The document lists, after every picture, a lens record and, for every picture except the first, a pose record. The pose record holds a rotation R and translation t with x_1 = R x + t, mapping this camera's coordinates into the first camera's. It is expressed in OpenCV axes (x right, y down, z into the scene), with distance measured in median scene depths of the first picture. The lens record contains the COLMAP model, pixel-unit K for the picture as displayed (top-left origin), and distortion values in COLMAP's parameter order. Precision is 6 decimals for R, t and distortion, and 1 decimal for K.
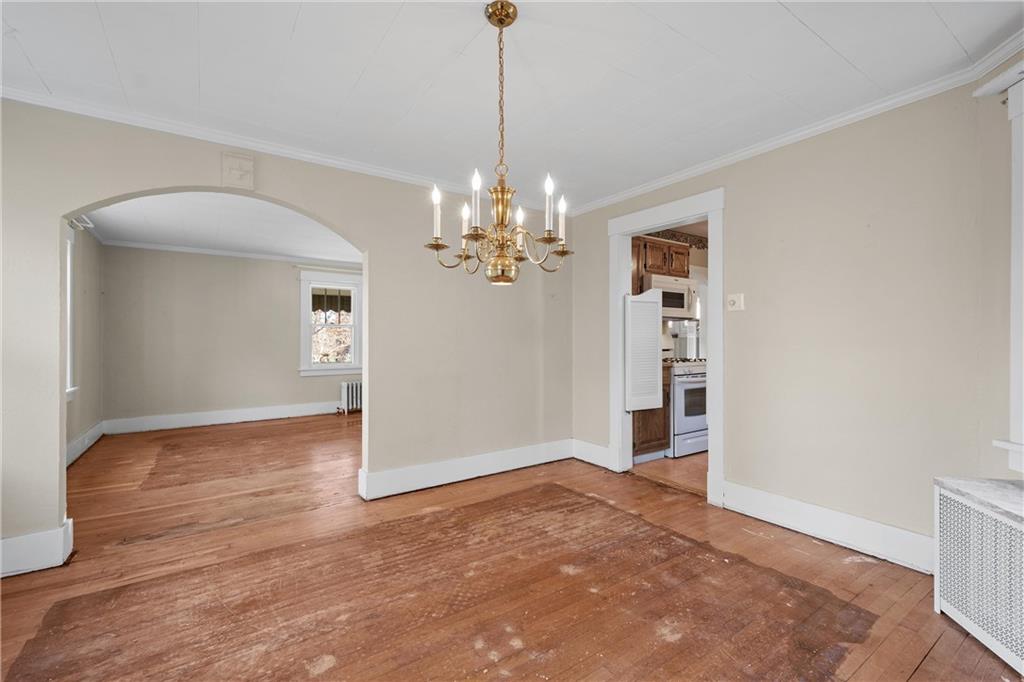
lens RADIAL K [[445.8, 0, 508.2], [0, 445.8, 340.9], [0, 0, 1]] dist [0.014781, -0.004291]
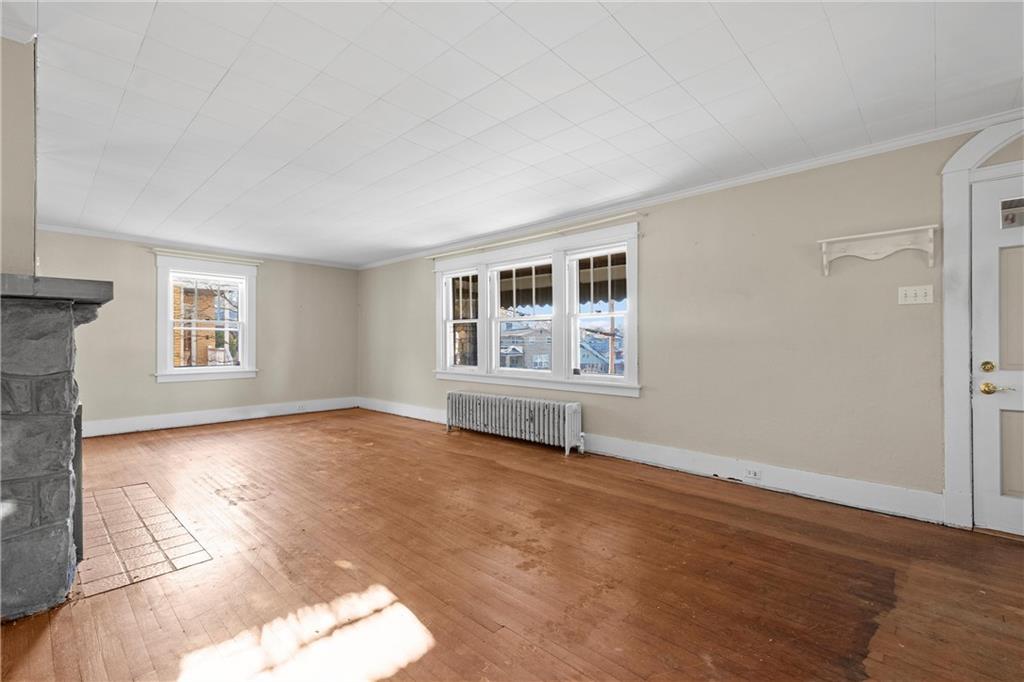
lens RADIAL K [[445.8, 0, 519.6], [0, 445.8, 341.3], [0, 0, 1]] dist [0.014781, -0.004291]
pose [[0.223754, 0.001441, -0.974645, 0.919790], [-0.001981, 0.999998, 0.001023, 0.003683], [0.974644, 0.001702, 0.223756, 1.932314]]
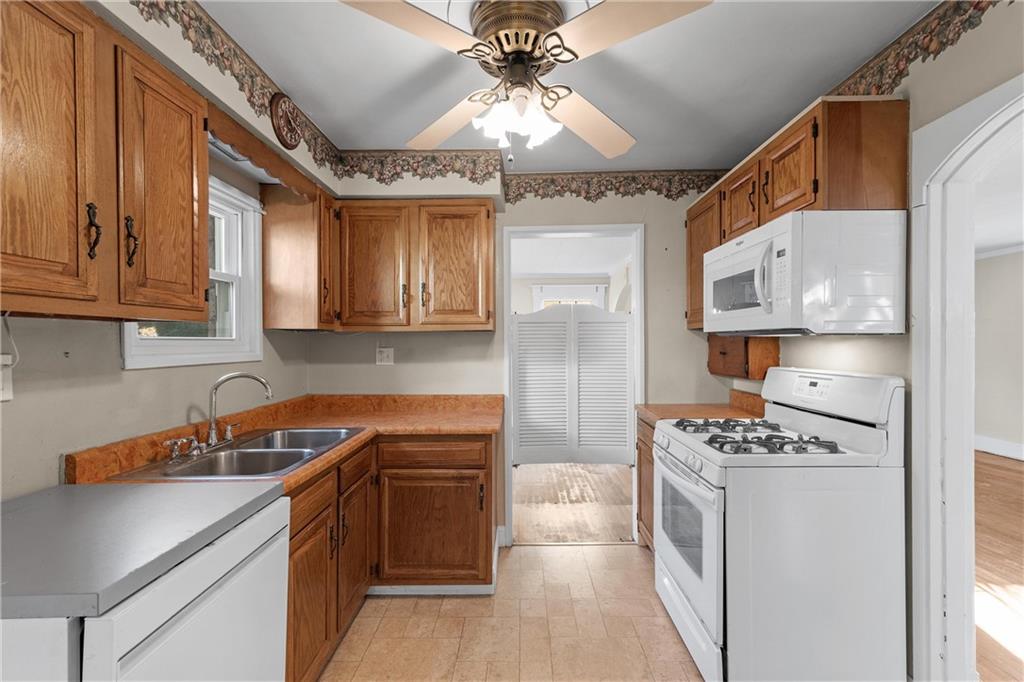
lens RADIAL K [[447.6, 0, 507.7], [0, 447.6, 344.0], [0, 0, 1]] dist [0.007141, -0.002843]
pose [[-0.573157, 0.005620, -0.819426, 1.149880], [0.005242, 0.999981, 0.003192, -0.057465], [0.819429, -0.002465, -0.573176, 1.432849]]
